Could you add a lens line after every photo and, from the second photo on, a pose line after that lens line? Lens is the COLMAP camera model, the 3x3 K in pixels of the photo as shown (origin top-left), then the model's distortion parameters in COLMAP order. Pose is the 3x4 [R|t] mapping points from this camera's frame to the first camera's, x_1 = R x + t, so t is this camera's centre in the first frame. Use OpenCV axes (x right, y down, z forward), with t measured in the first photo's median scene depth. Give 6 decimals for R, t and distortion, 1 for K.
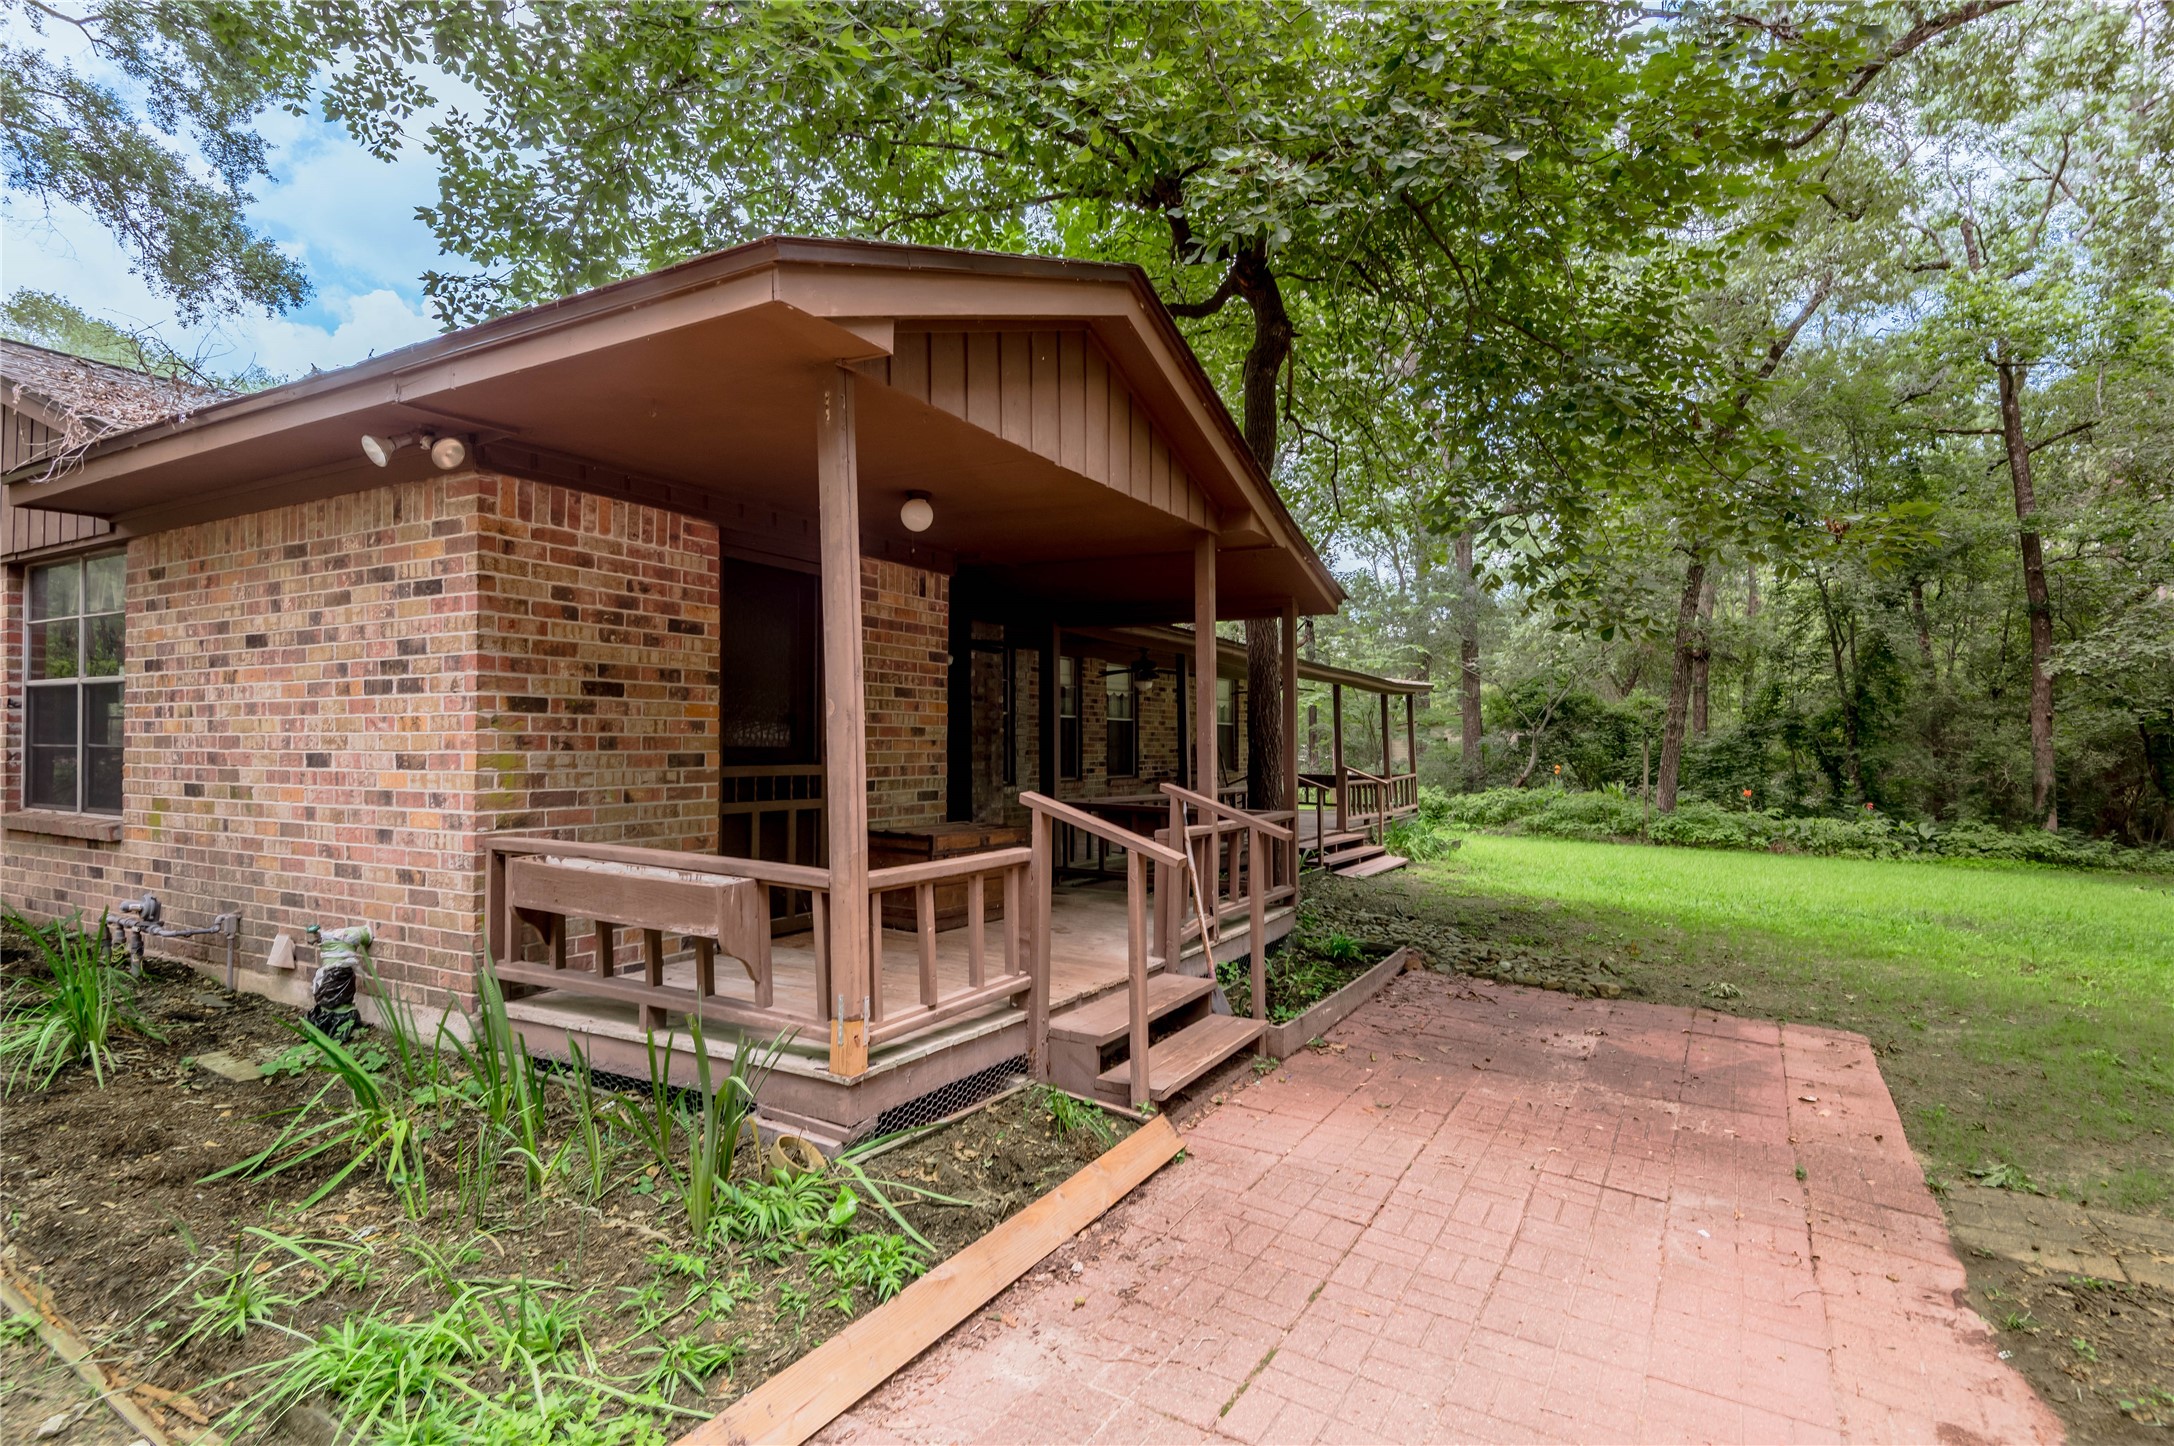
lens RADIAL K [[1086.5, 0, 1087.3], [0, 1086.5, 732.9], [0, 0, 1]] dist [0.039816, 0.000141]
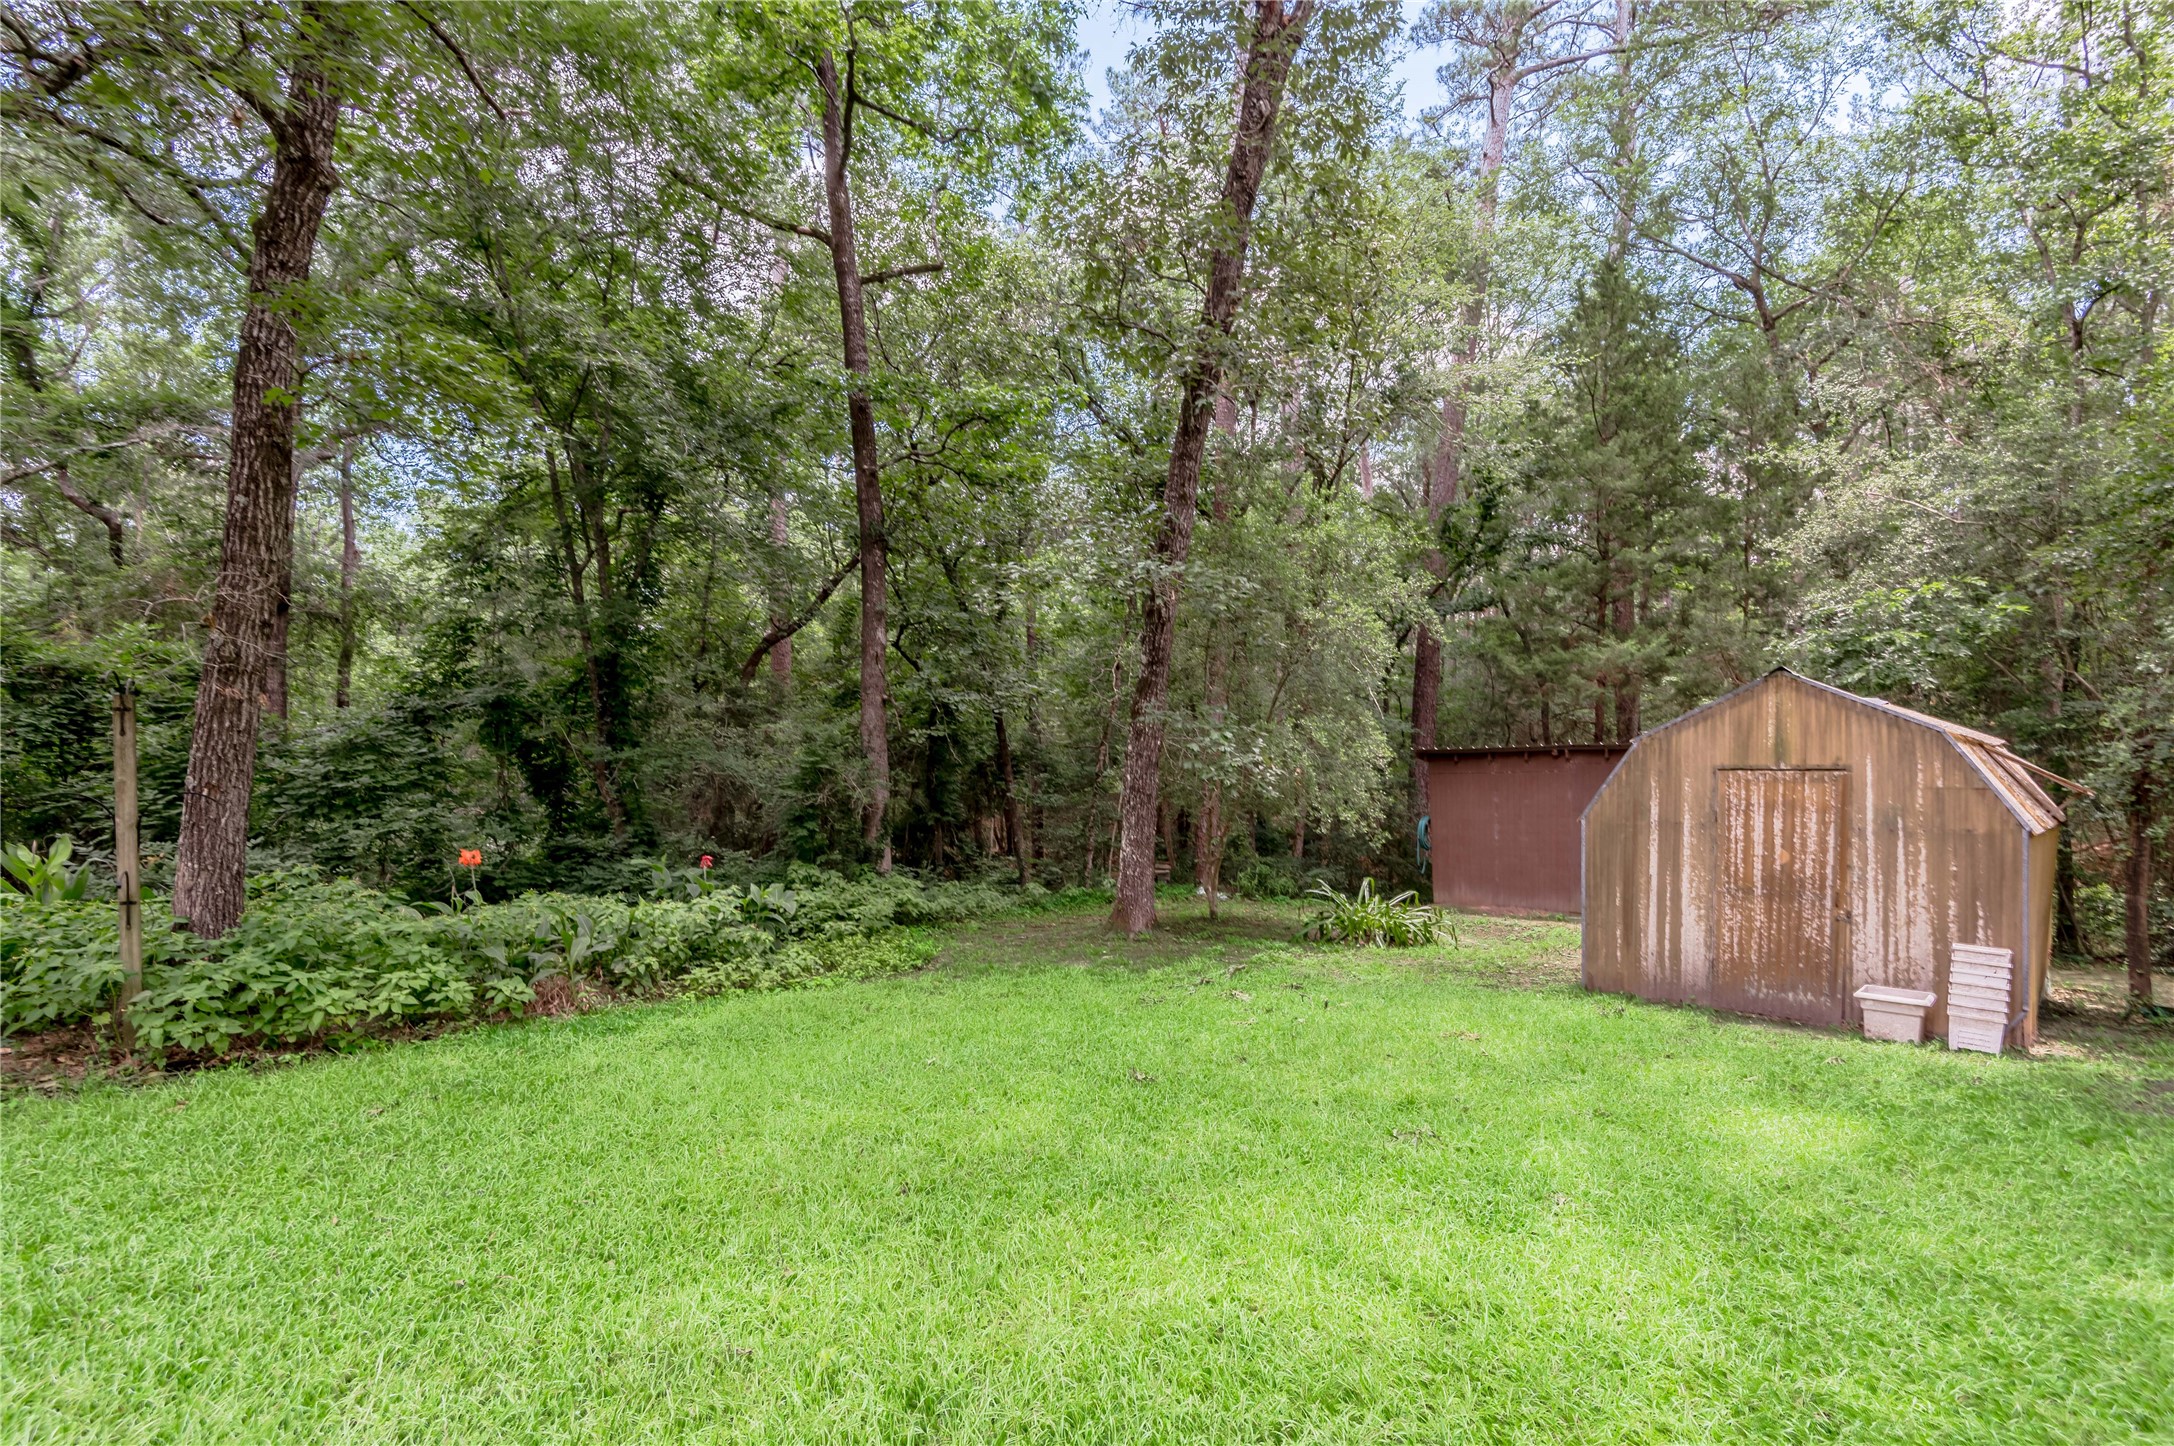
lens RADIAL K [[1003.5, 0, 1082.7], [0, 1003.5, 740.9], [0, 0, 1]] dist [0.050949, -0.031485]
pose [[0.359654, 0.019490, 0.932882, 0.351144], [-0.005154, 0.999808, -0.018902, 0.020896], [-0.933071, 0.001990, 0.359686, 0.679213]]
